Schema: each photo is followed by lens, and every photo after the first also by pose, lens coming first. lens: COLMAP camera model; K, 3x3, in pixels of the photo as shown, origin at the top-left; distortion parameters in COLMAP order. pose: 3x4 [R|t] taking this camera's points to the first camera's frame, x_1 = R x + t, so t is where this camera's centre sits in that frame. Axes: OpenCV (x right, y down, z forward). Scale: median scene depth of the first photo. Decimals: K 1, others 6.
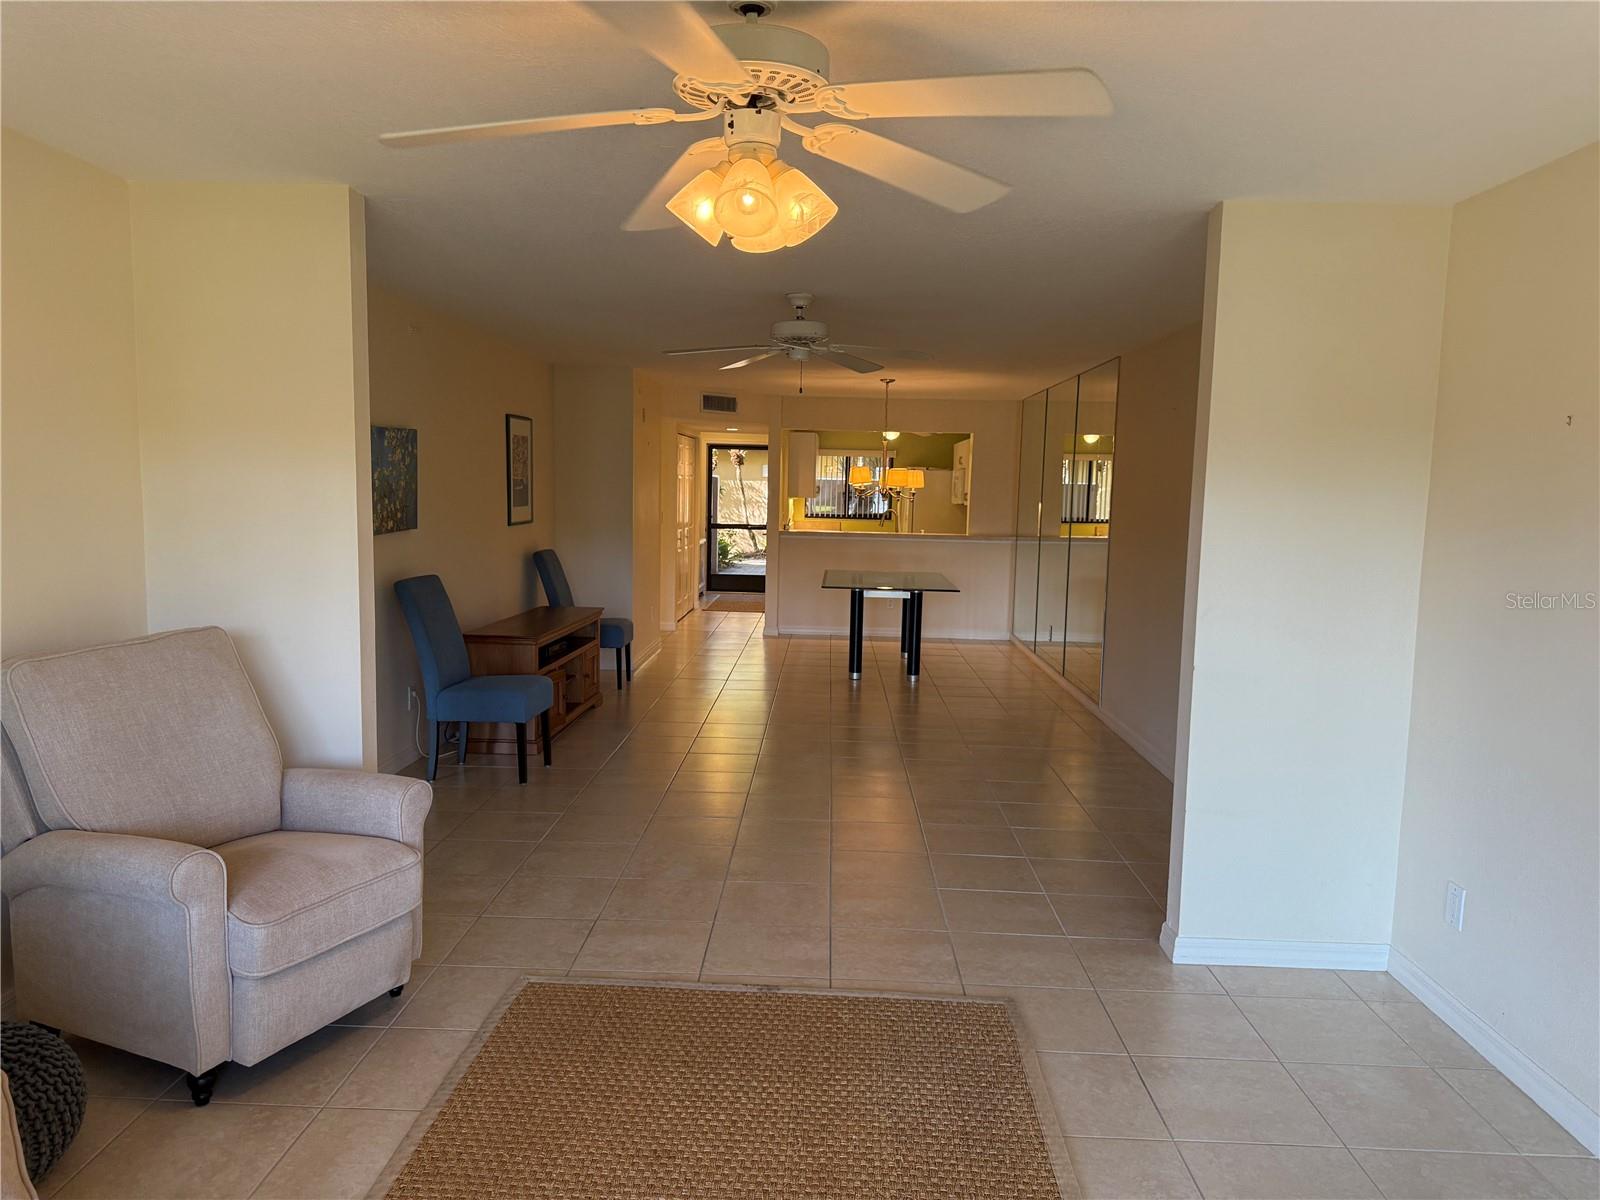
lens RADIAL K [[1151.1, 0, 776.3], [0, 1151.1, 601.8], [0, 0, 1]] dist [0.152913, -0.216238]
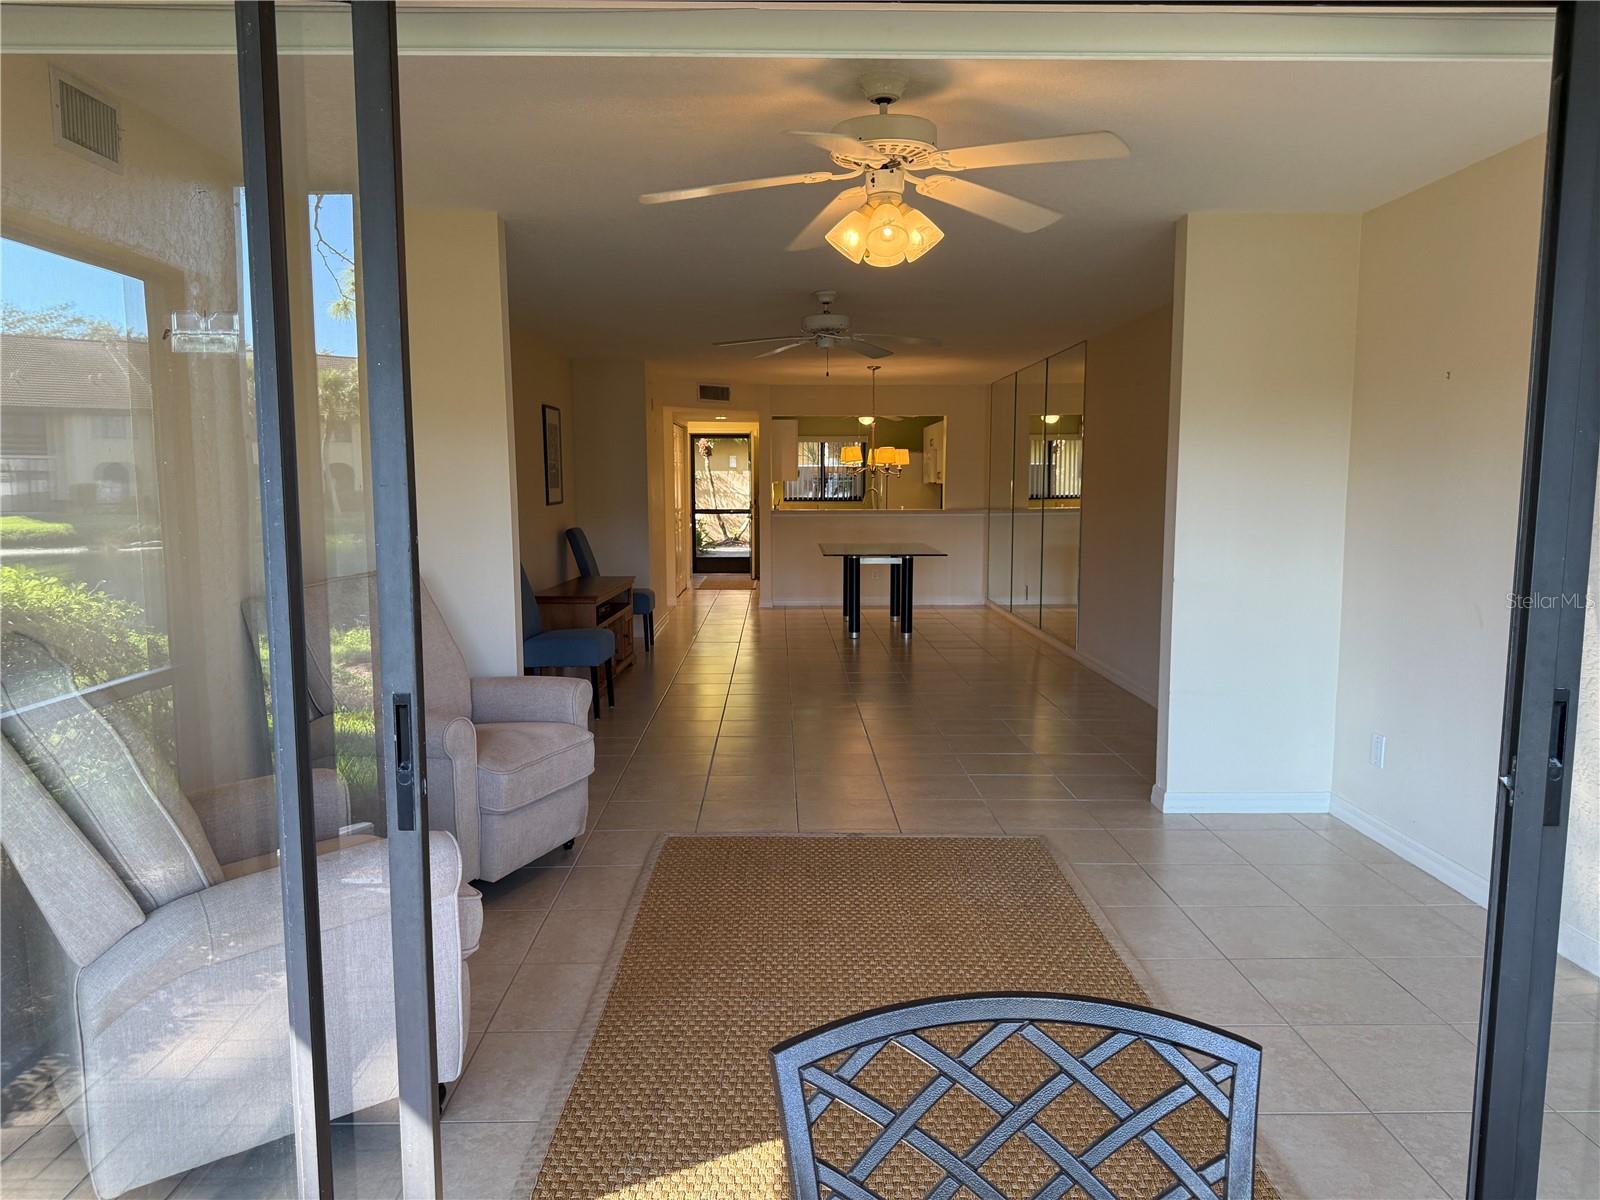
lens RADIAL K [[1151.1, 0, 776.3], [0, 1151.1, 601.8], [0, 0, 1]] dist [0.152913, -0.216238]
pose [[0.998566, -0.031186, 0.043508, -0.058171], [0.031023, 0.999509, 0.004409, 0.026957], [-0.043625, -0.003053, 0.999043, -0.111541]]
